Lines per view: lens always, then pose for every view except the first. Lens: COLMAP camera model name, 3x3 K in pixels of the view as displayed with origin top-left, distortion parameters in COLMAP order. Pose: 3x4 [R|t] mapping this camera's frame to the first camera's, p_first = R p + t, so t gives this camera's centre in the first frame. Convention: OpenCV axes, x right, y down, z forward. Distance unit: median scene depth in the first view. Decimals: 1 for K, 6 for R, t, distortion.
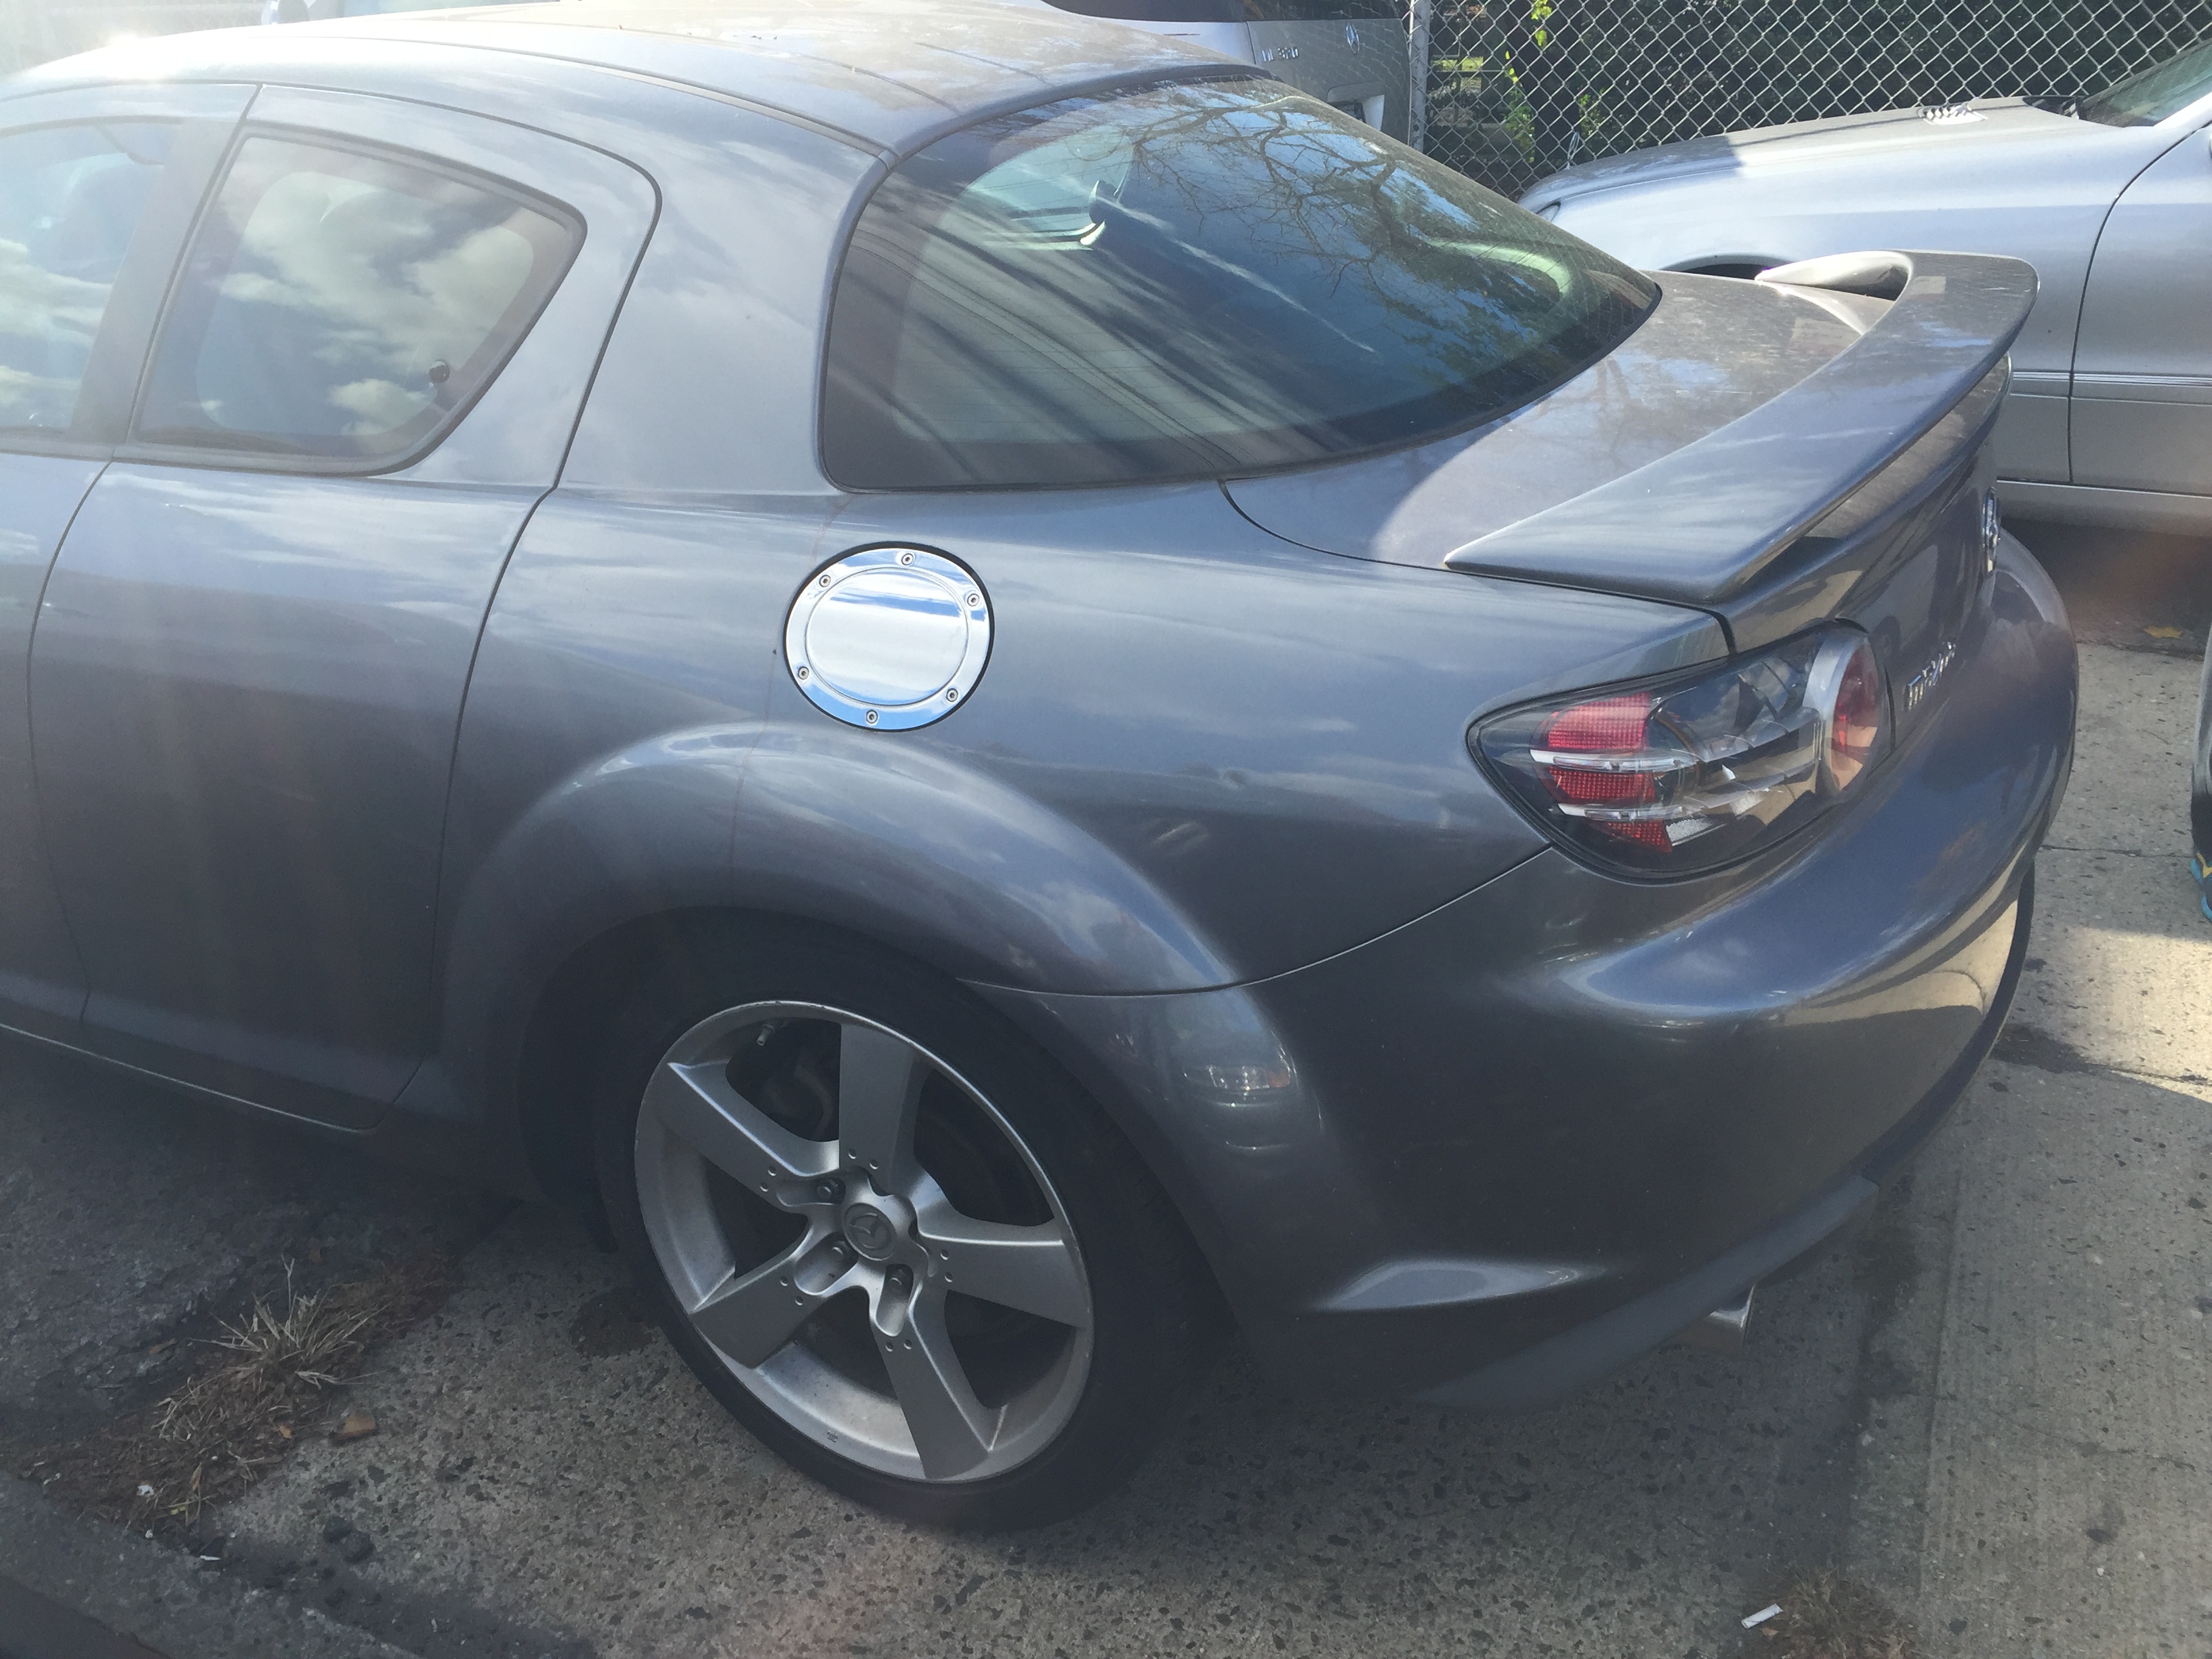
lens RADIAL K [[1880.1, 0, 1118.7], [0, 1880.1, 833.1], [0, 0, 1]] dist [-0.001520, -0.020210]
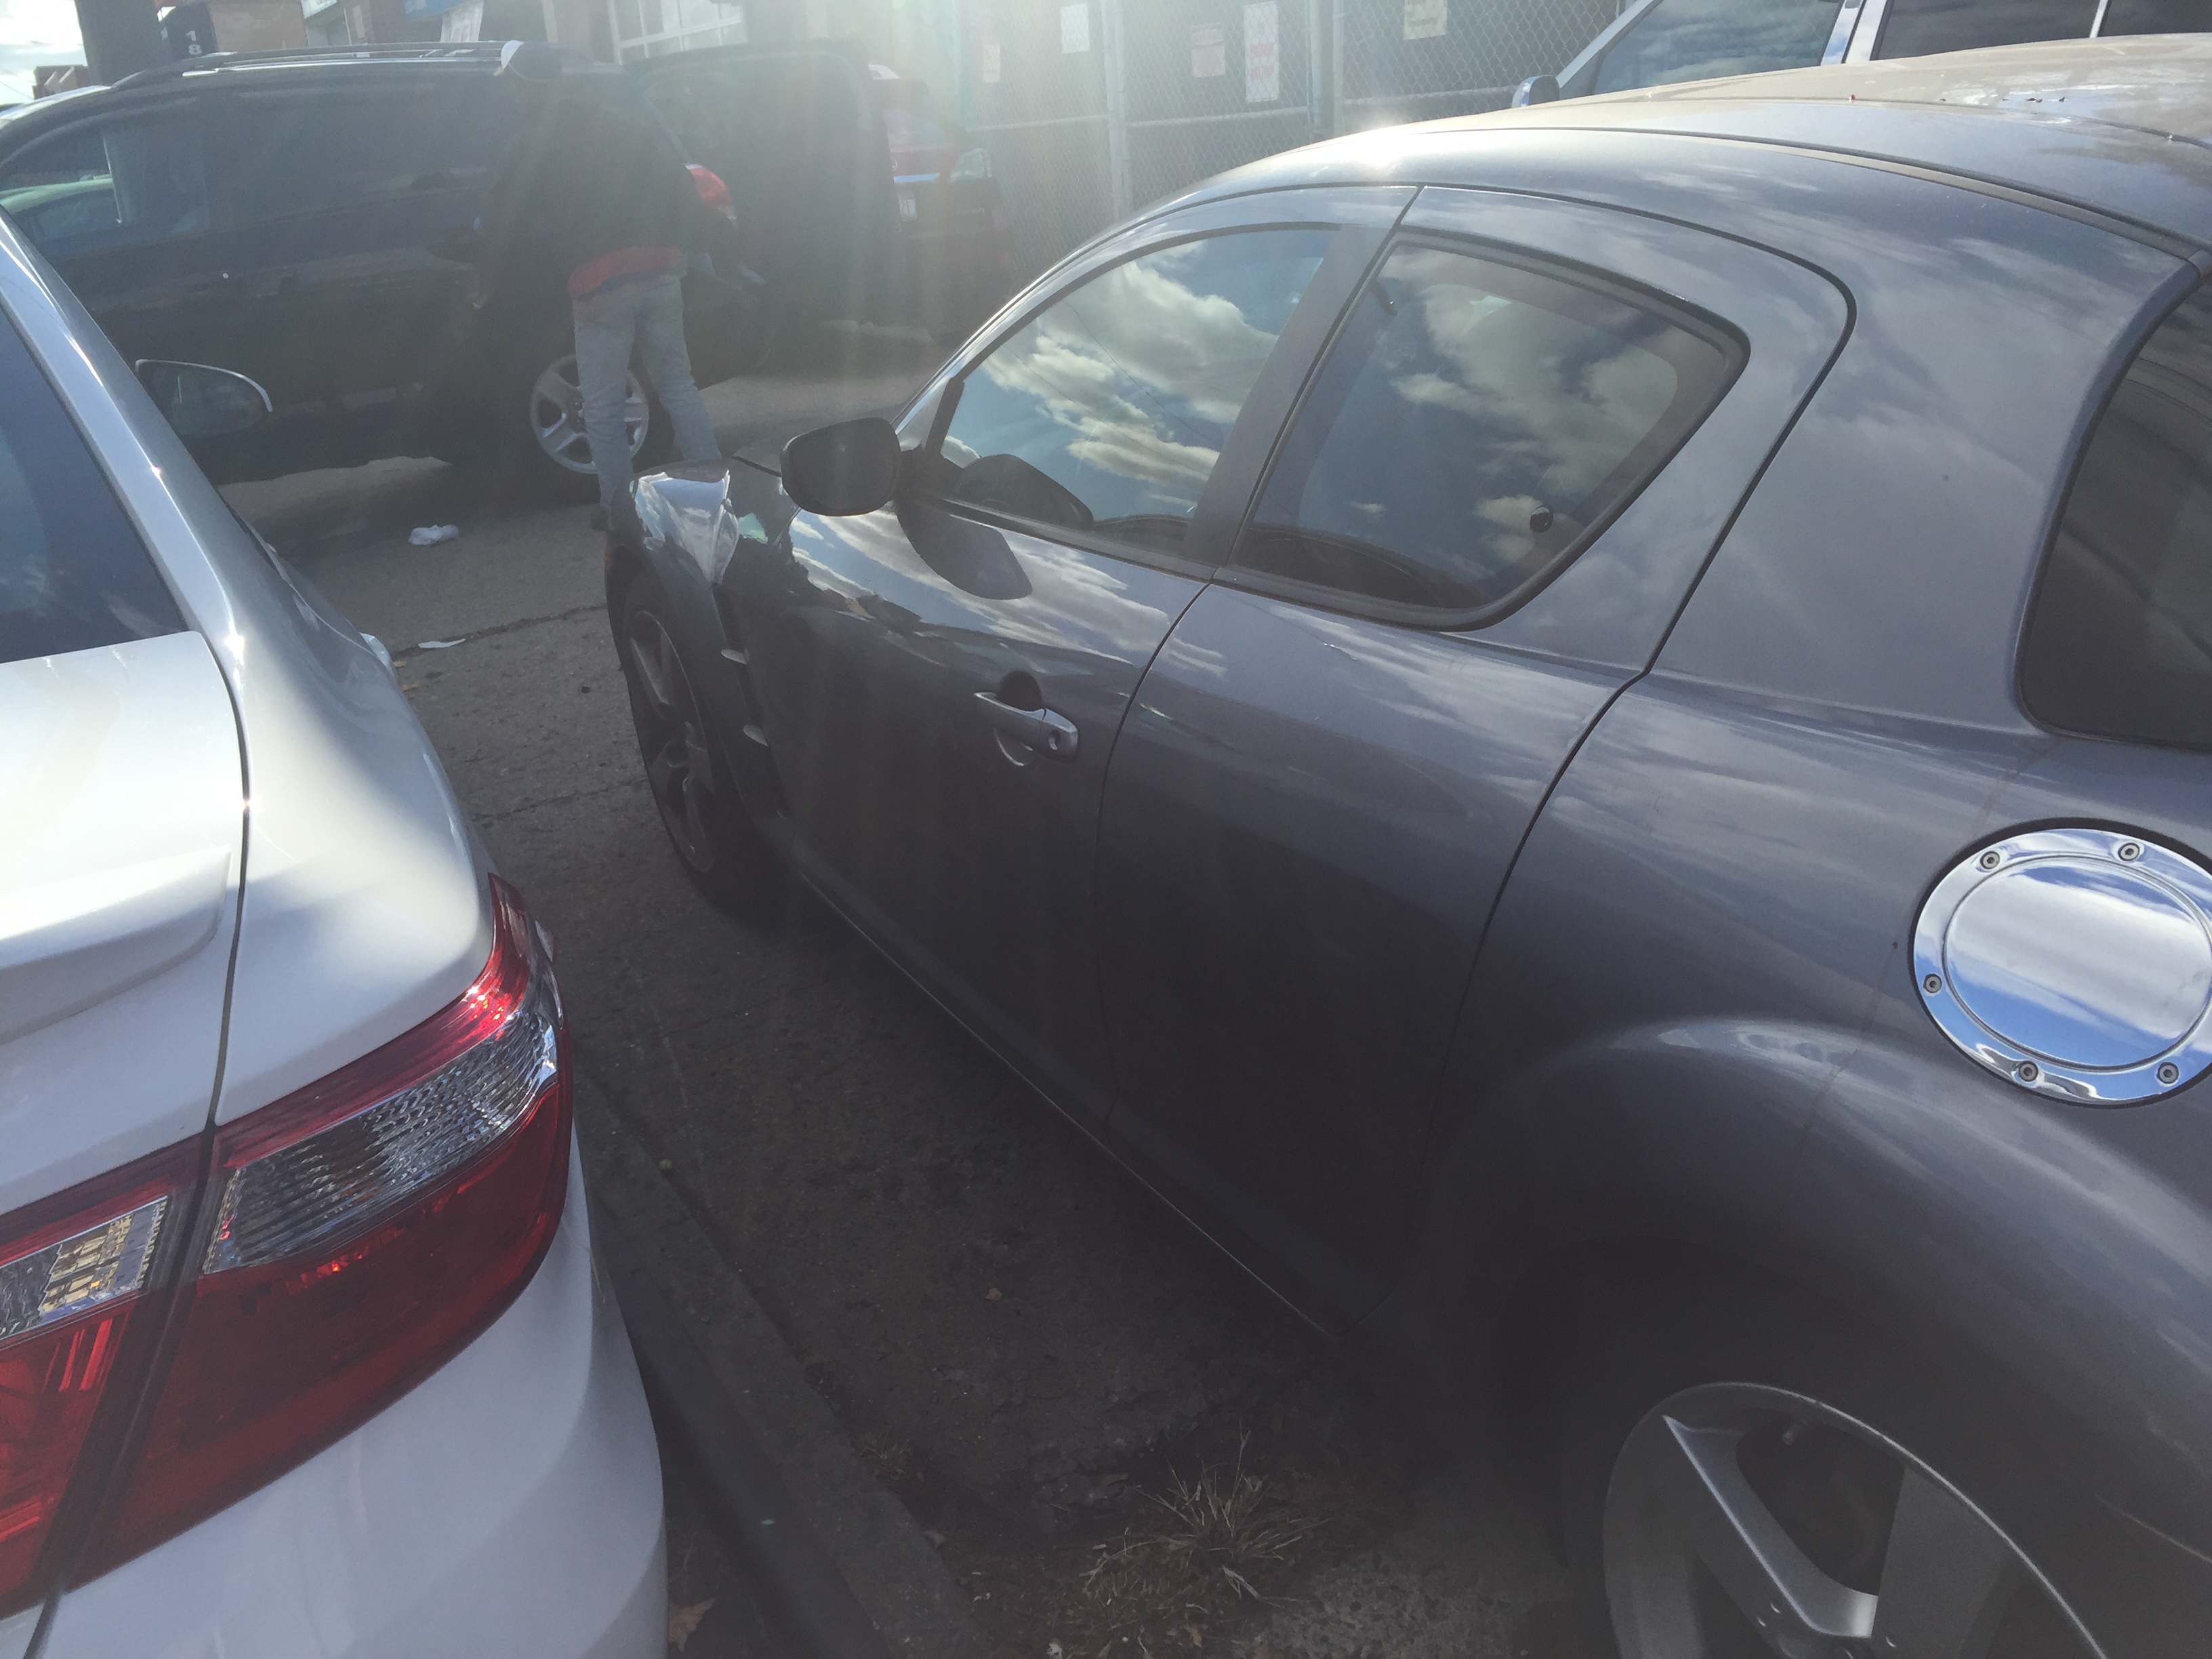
lens RADIAL K [[1880.1, 0, 1118.7], [0, 1880.1, 833.1], [0, 0, 1]] dist [-0.001520, -0.020210]
pose [[0.830667, 0.146892, -0.537043, -0.040277], [-0.172820, 0.984951, 0.002095, -0.061508], [0.529269, 0.091071, 0.843552, 0.167499]]
